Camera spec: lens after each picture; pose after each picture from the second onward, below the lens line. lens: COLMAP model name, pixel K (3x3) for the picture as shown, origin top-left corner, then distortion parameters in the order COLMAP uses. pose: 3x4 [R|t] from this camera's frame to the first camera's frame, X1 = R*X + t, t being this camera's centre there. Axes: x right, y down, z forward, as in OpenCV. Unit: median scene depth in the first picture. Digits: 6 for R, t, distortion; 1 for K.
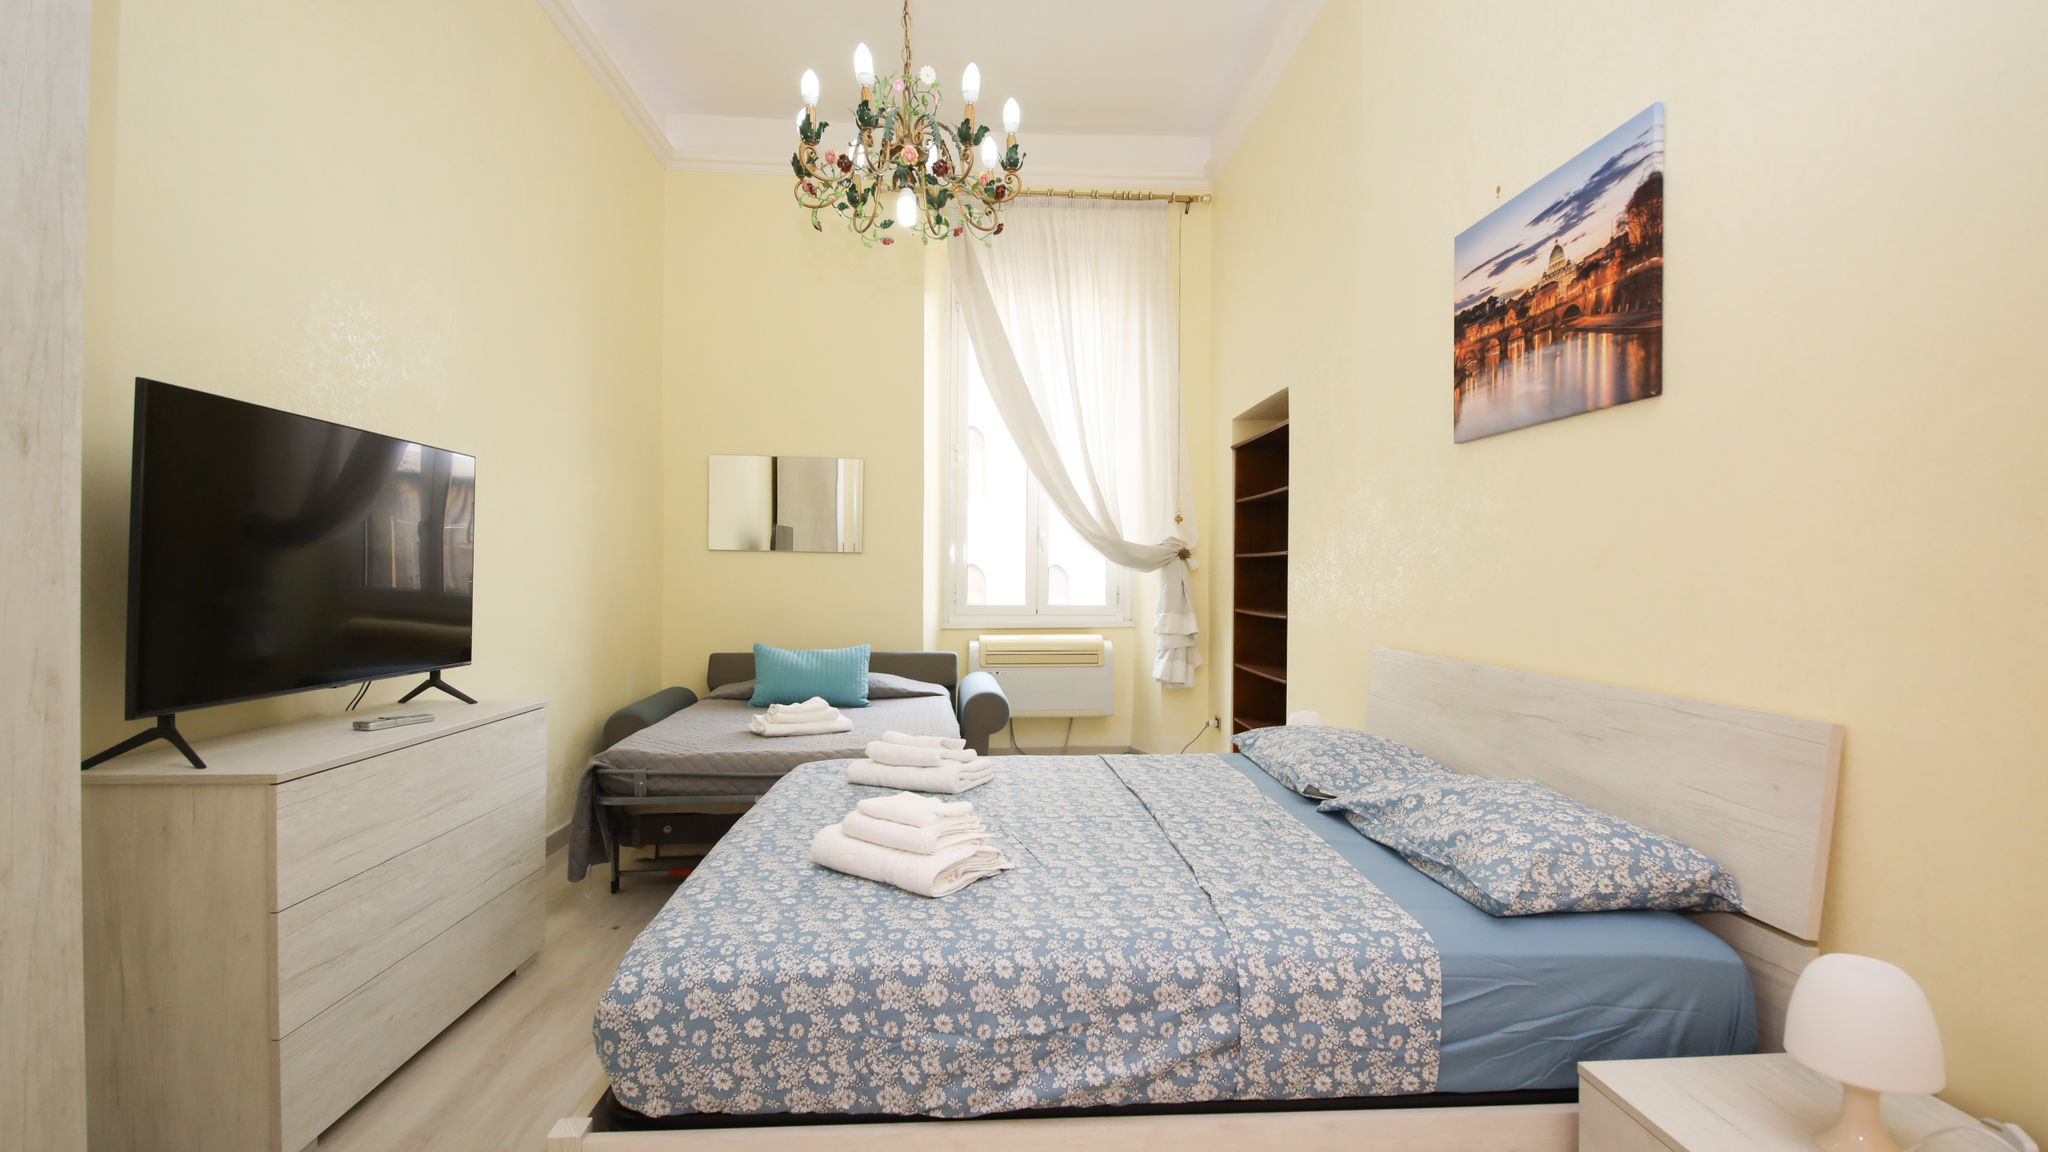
lens RADIAL K [[908.1, 0, 1024.0], [0, 908.1, 576.0], [0, 0, 1]] dist [0.000496, -0.017425]
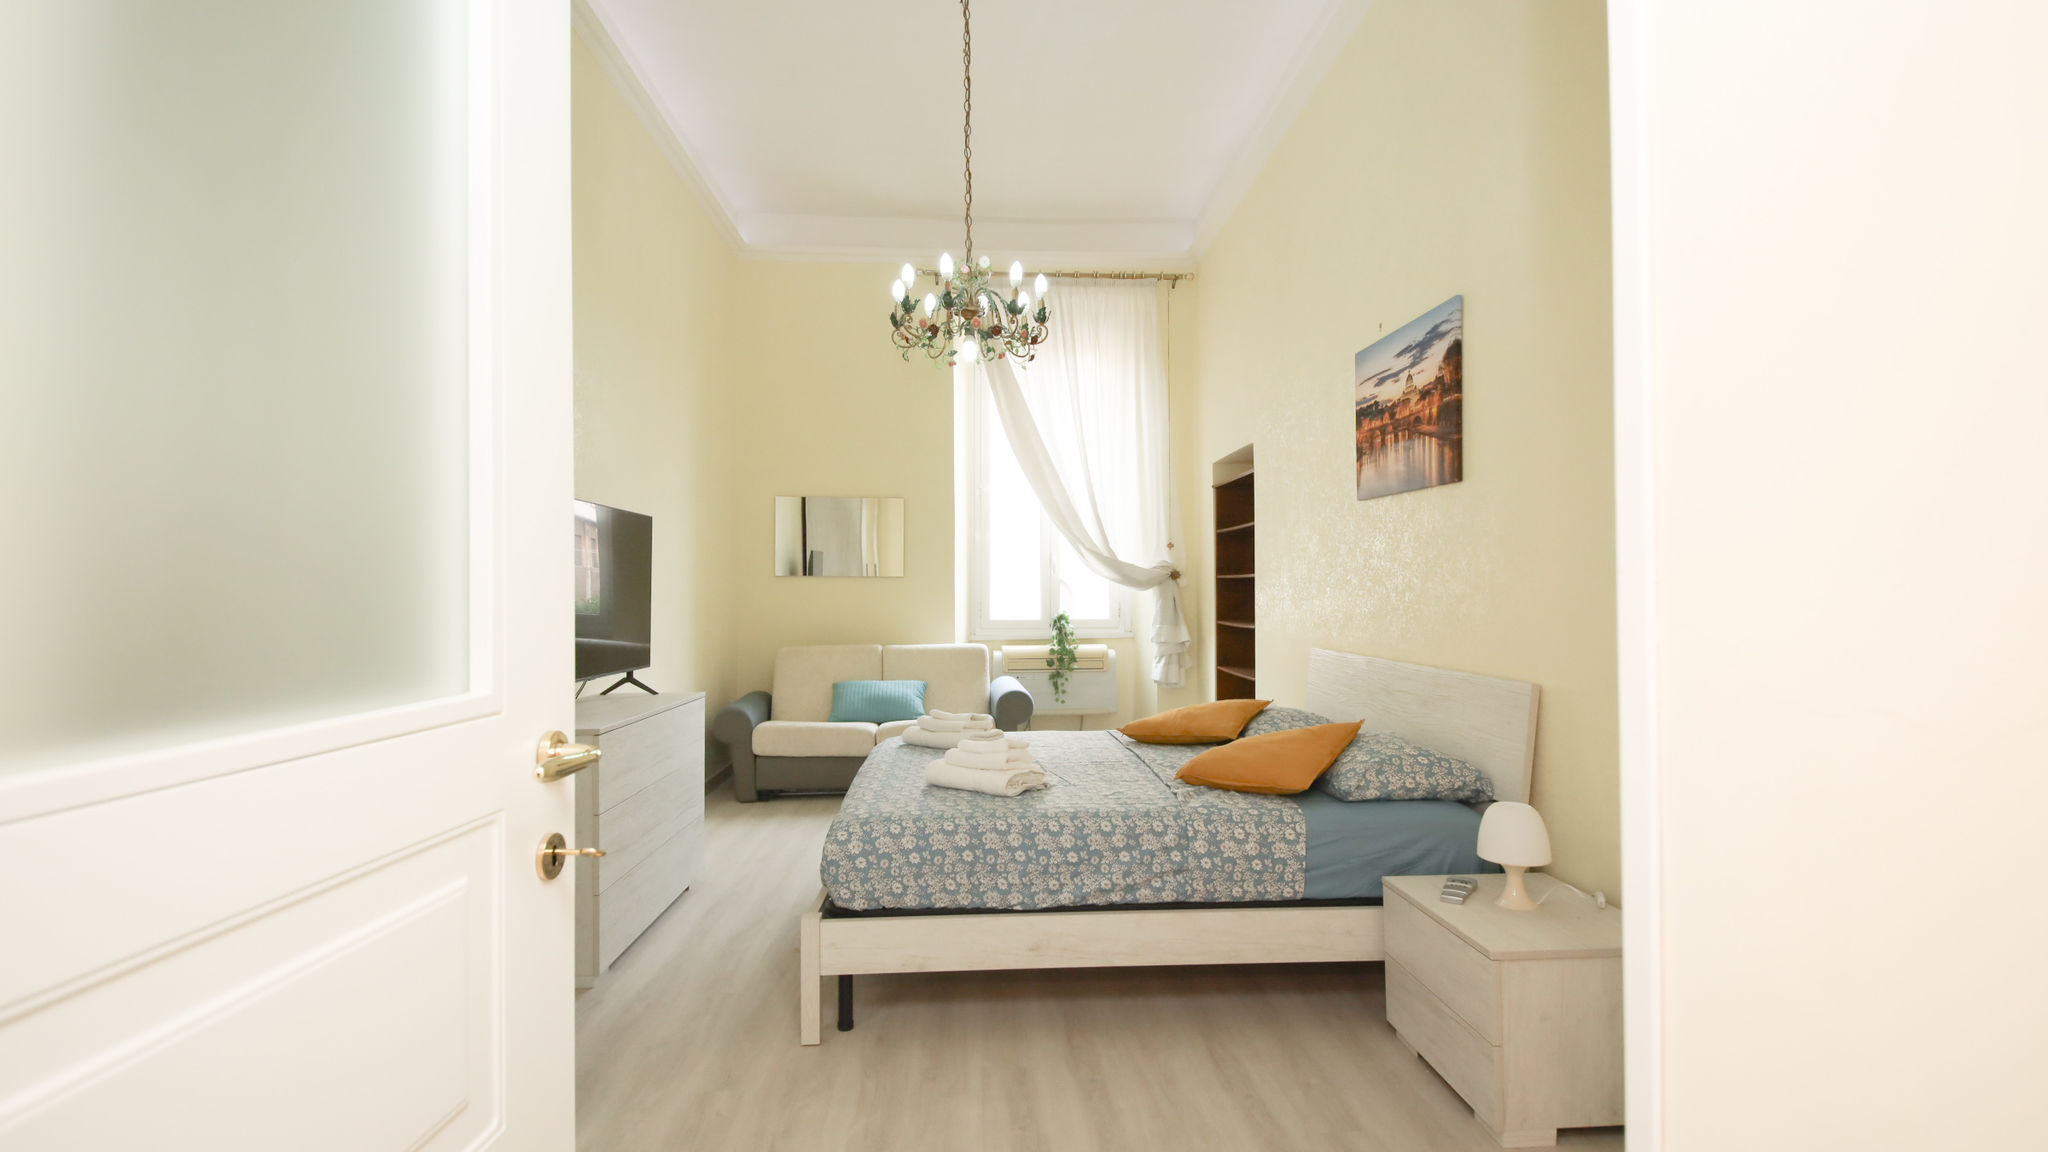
lens RADIAL K [[933.9, 0, 1024.0], [0, 933.9, 576.0], [0, 0, 1]] dist [0.016197, -0.019851]
pose [[0.999948, -0.010178, -0.000563, -0.052100], [0.010169, 0.999834, -0.015097, -0.017720], [0.000717, 0.015091, 0.999886, -0.580169]]
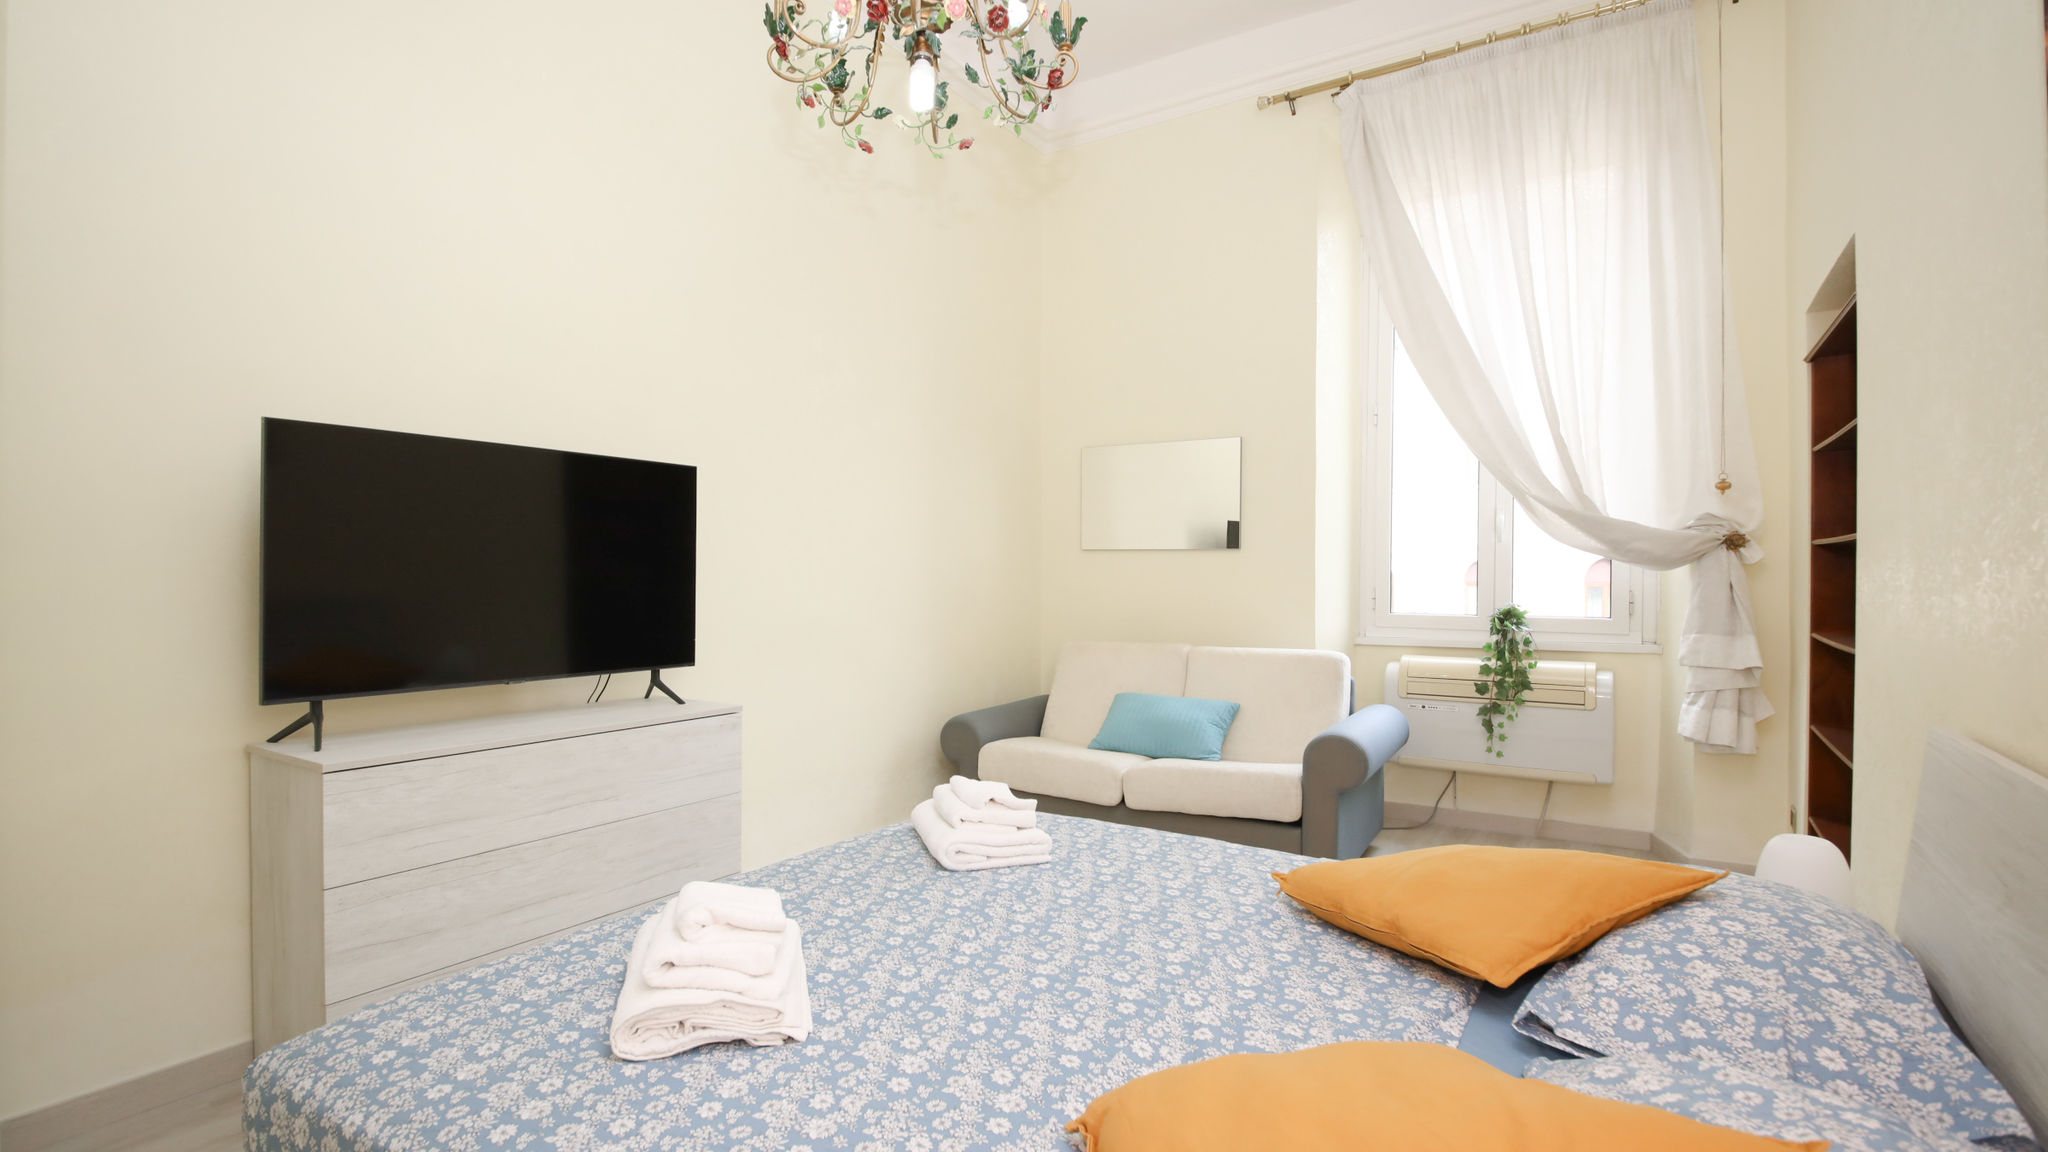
lens RADIAL K [[933.9, 0, 1024.0], [0, 933.9, 576.0], [0, 0, 1]] dist [0.016197, -0.019851]
pose [[0.799645, -0.002658, -0.600467, 0.457213], [0.003736, 0.999993, 0.000548, -0.006310], [0.600461, -0.002682, 0.799649, 0.502062]]
